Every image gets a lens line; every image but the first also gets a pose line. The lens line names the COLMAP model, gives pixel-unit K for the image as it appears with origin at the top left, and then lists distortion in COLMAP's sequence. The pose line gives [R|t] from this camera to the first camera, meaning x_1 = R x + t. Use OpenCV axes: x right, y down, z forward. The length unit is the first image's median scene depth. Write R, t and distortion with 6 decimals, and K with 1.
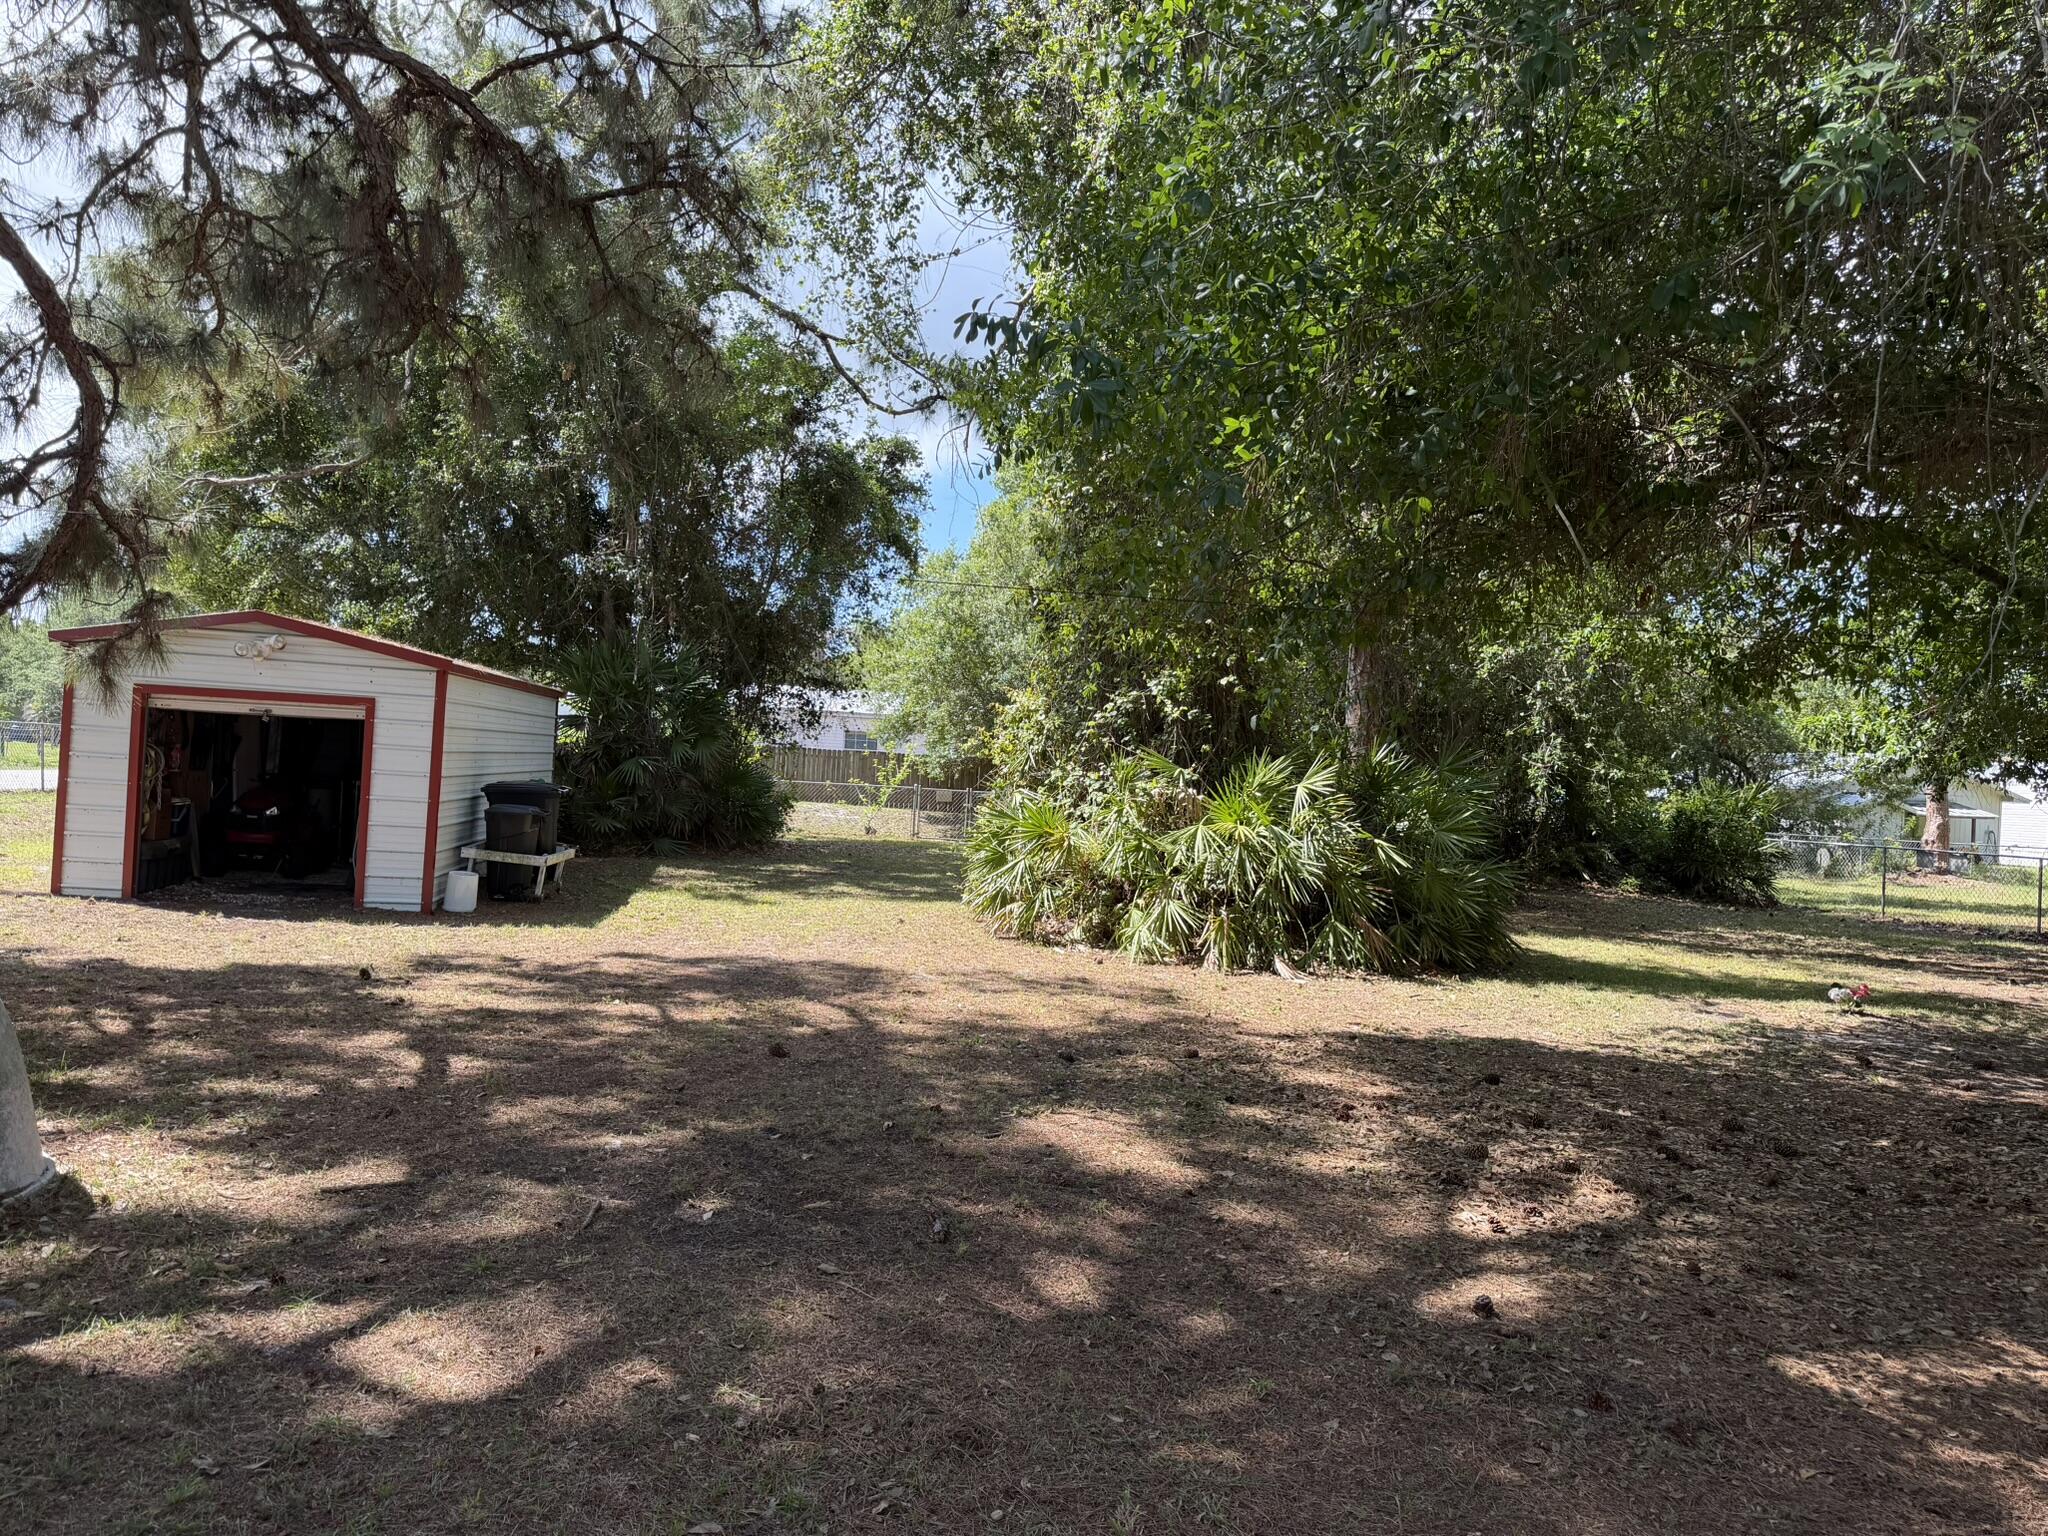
lens RADIAL K [[1429.2, 0, 1012.8], [0, 1429.2, 768.5], [0, 0, 1]] dist [0.128316, -0.196676]
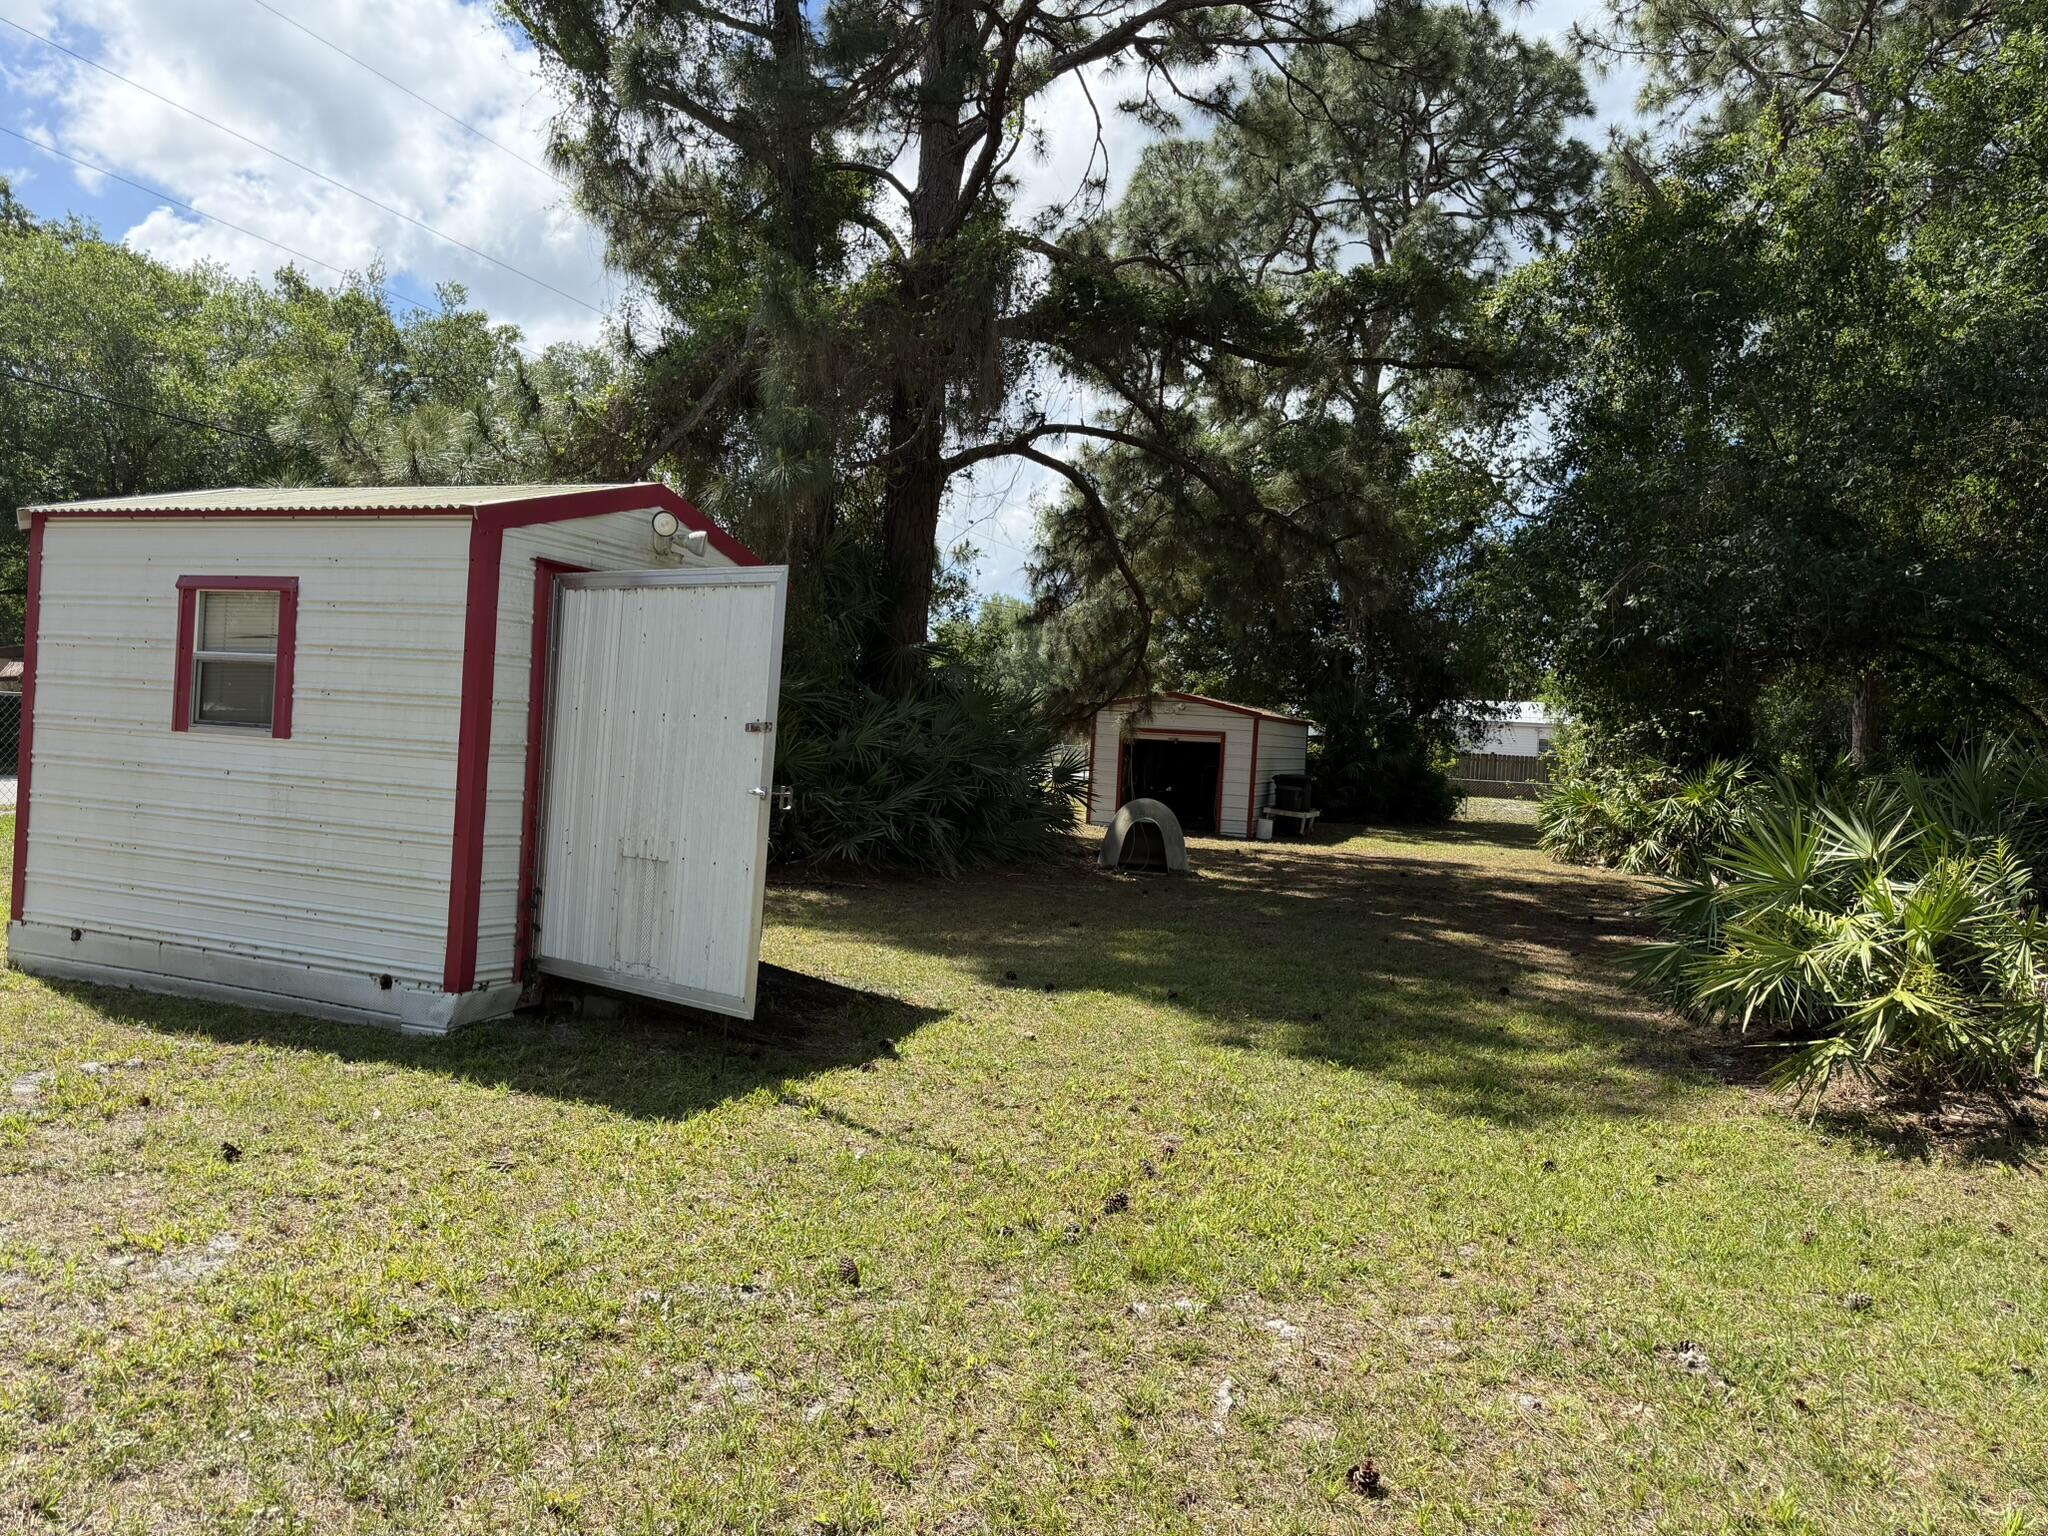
lens RADIAL K [[1429.2, 0, 1012.8], [0, 1429.2, 768.5], [0, 0, 1]] dist [0.128316, -0.196676]
pose [[0.880006, 0.000356, -0.474962, 0.242670], [-0.002668, 0.999988, -0.004194, 0.011279], [0.474955, 0.004958, 0.879996, -0.871834]]
